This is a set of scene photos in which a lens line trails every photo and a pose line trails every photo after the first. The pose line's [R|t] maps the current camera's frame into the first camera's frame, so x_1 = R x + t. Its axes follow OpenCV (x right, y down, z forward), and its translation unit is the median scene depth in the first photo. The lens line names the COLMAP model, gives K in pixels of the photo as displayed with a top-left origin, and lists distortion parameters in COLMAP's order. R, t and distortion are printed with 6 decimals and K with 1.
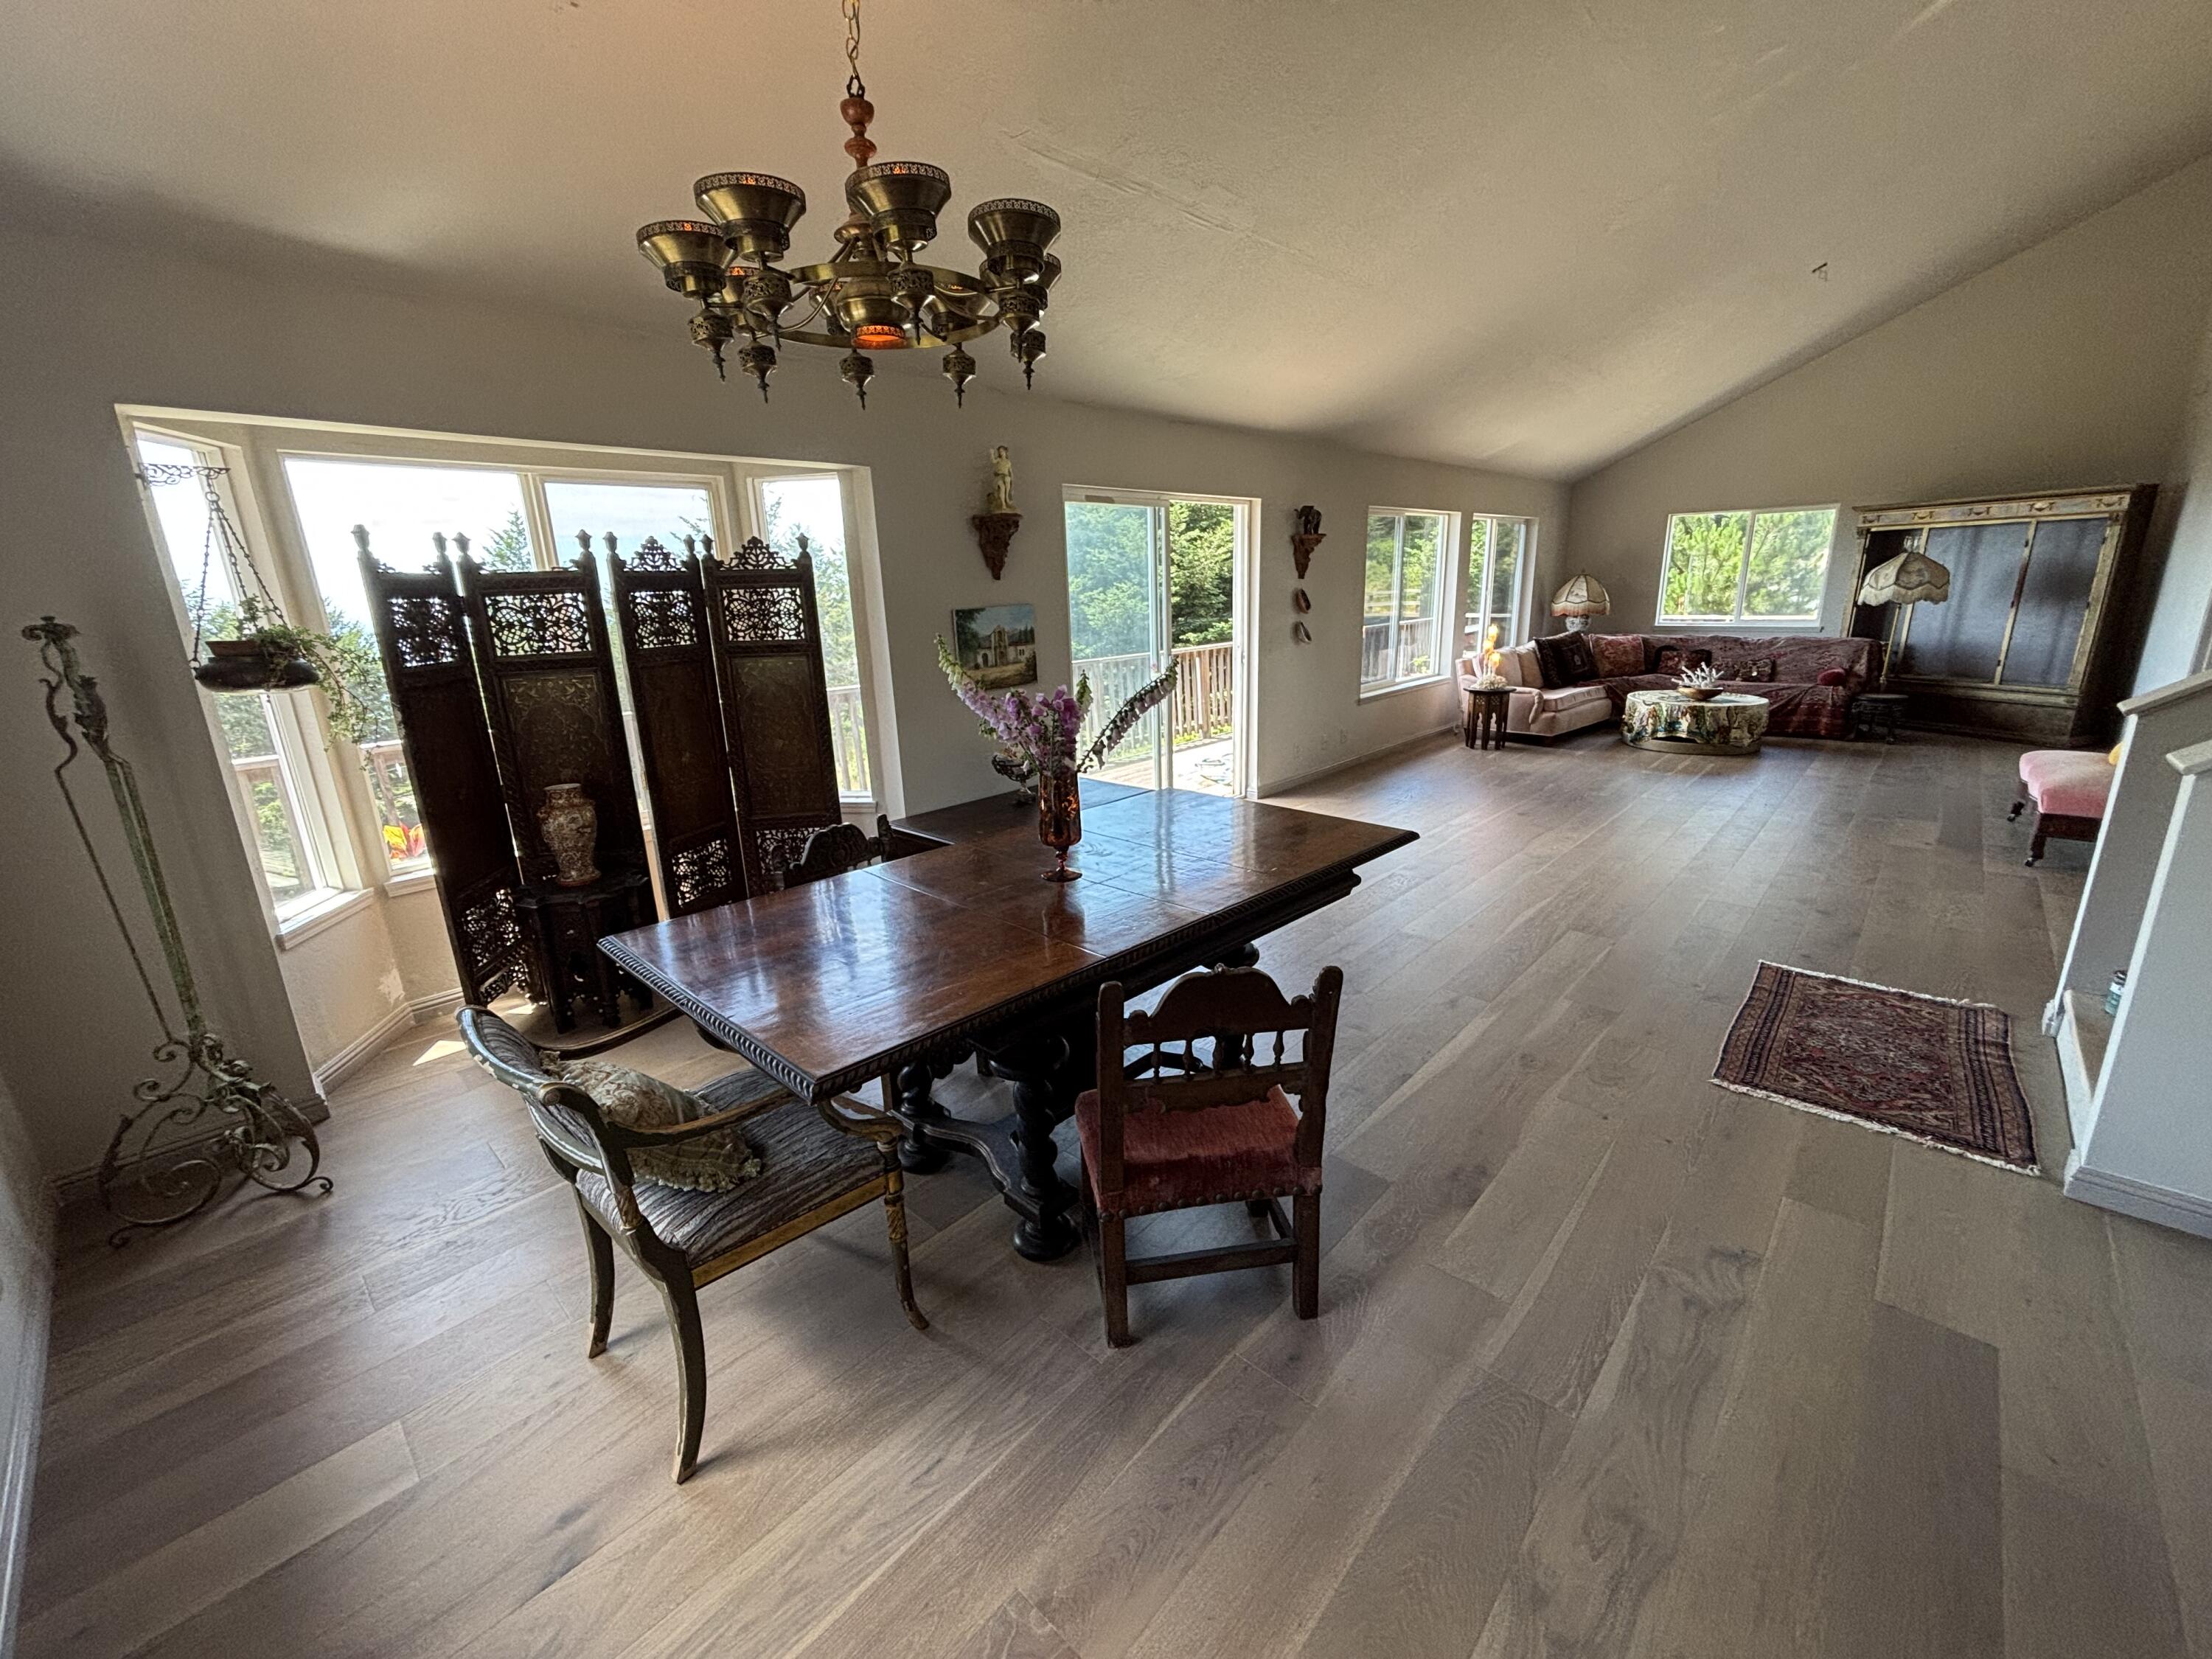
lens RADIAL K [[896.1, 0, 1109.0], [0, 896.1, 833.7], [0, 0, 1]] dist [-0.003356, -0.000751]
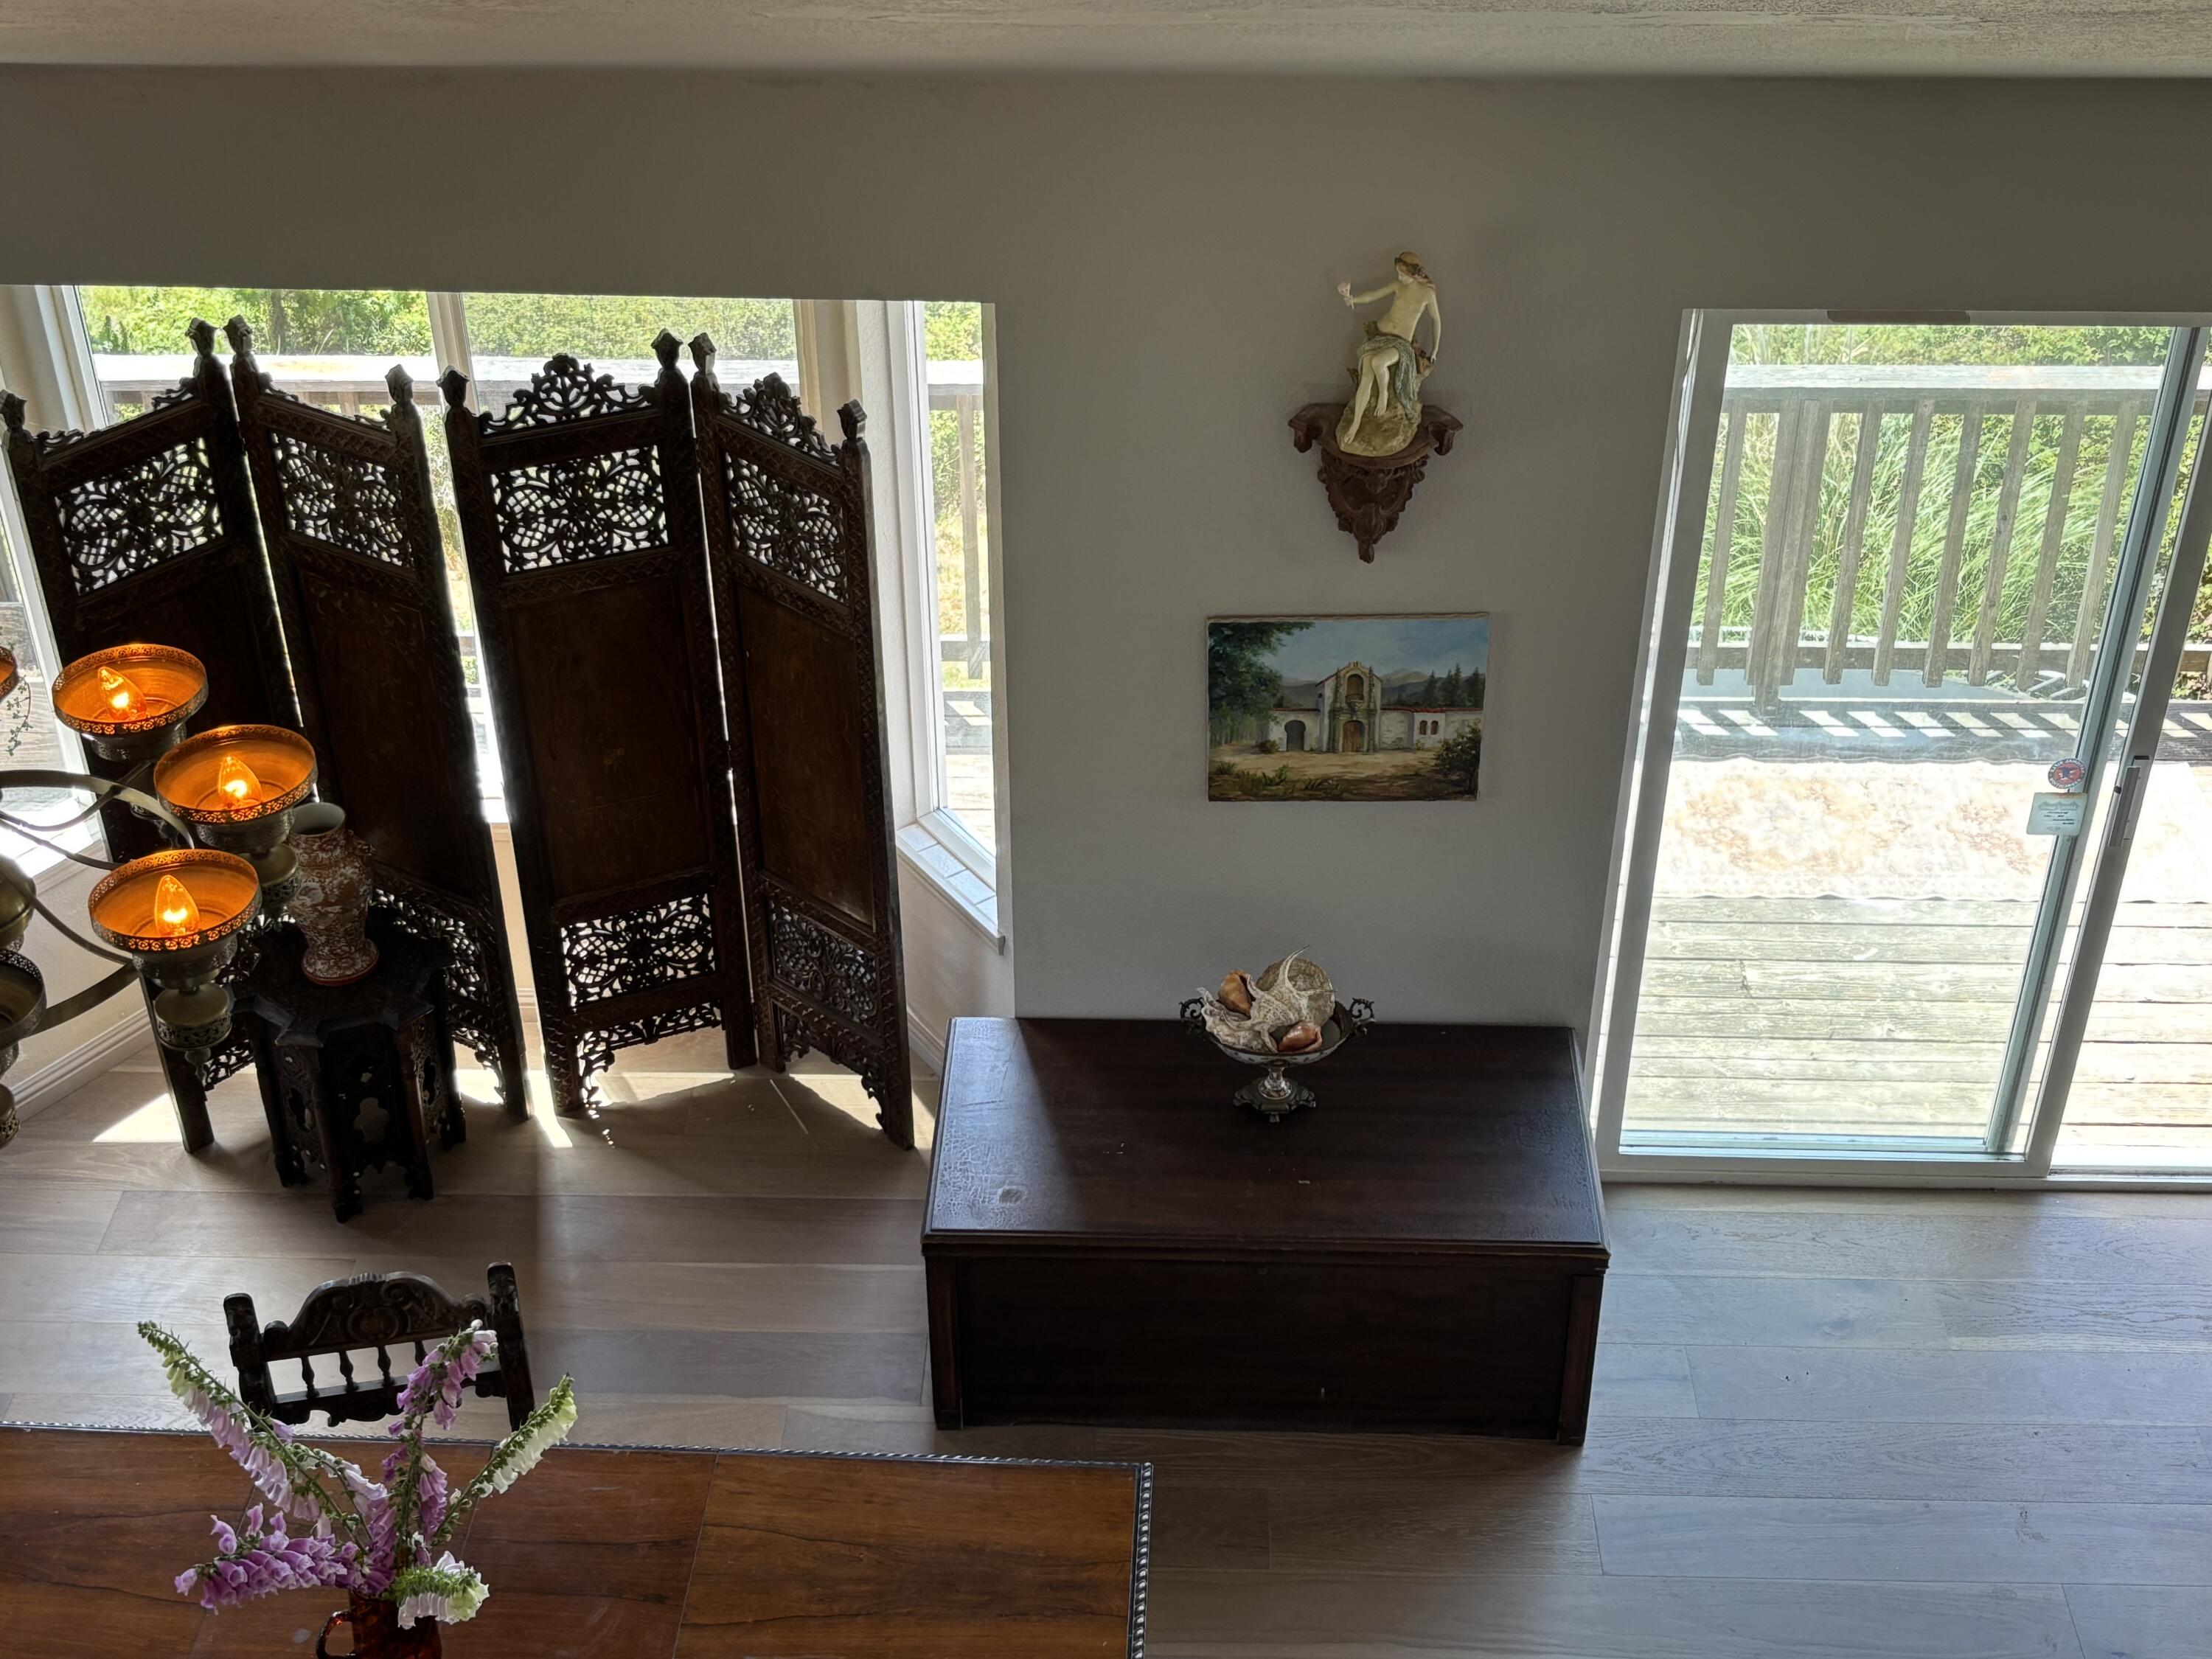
lens RADIAL K [[2916.2, 0, 1116.0], [0, 2916.2, 820.8], [0, 0, 1]] dist [0.207254, 0.000000]
pose [[0.662760, 0.457029, -0.593189, 0.702666], [-0.220797, 0.876204, 0.428388, -0.847937], [0.715540, -0.152944, 0.681623, 0.129462]]
